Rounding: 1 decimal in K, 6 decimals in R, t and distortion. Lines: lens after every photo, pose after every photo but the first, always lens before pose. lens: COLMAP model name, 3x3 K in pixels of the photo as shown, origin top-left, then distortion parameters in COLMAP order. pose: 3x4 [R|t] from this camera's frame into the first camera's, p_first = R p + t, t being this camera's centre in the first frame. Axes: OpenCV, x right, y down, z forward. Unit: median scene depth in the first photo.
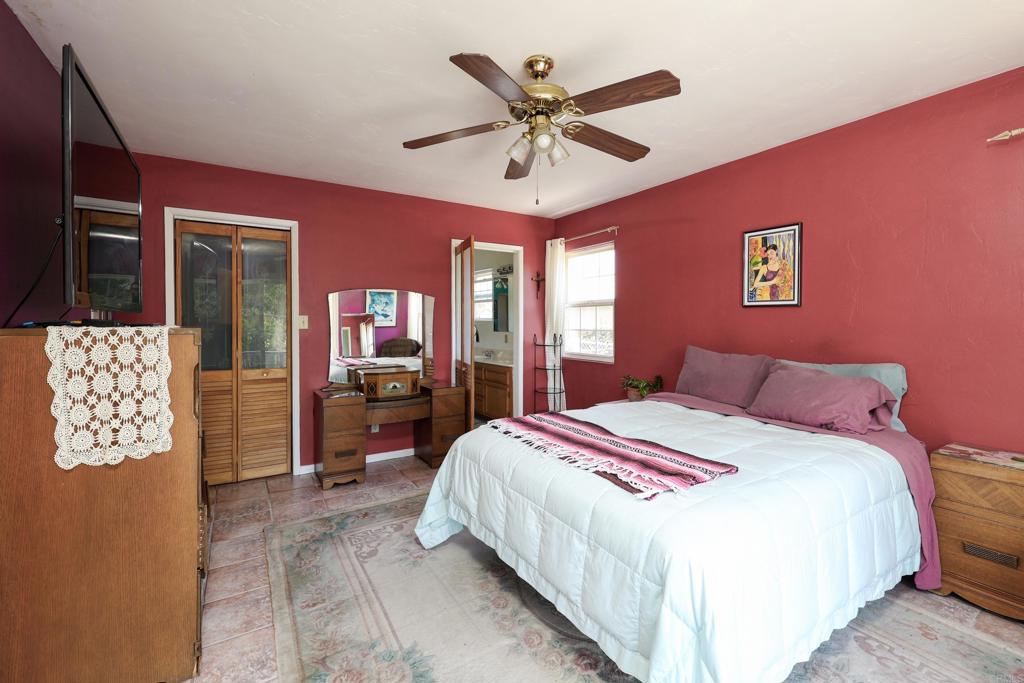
lens RADIAL K [[430.6, 0, 493.8], [0, 430.6, 329.3], [0, 0, 1]] dist [0.002980, 0.000553]
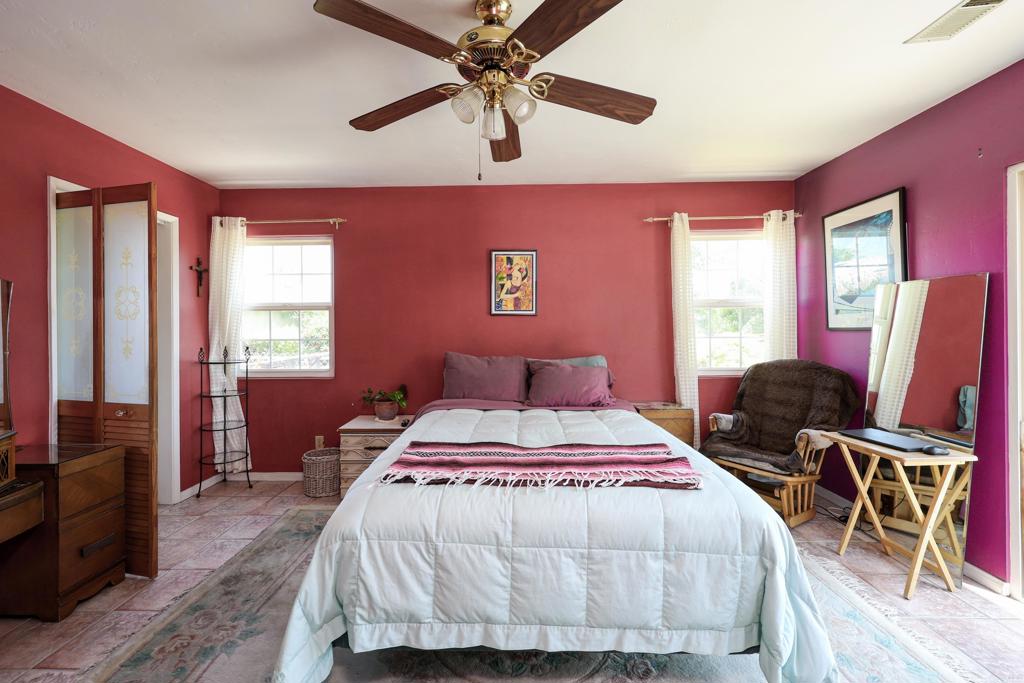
lens RADIAL K [[430.6, 0, 493.8], [0, 430.6, 329.3], [0, 0, 1]] dist [0.002980, 0.000553]
pose [[0.539516, -0.005439, 0.841958, -0.381197], [0.021469, 0.999743, -0.007299, -0.005867], [-0.841701, 0.022014, 0.539494, 0.379534]]
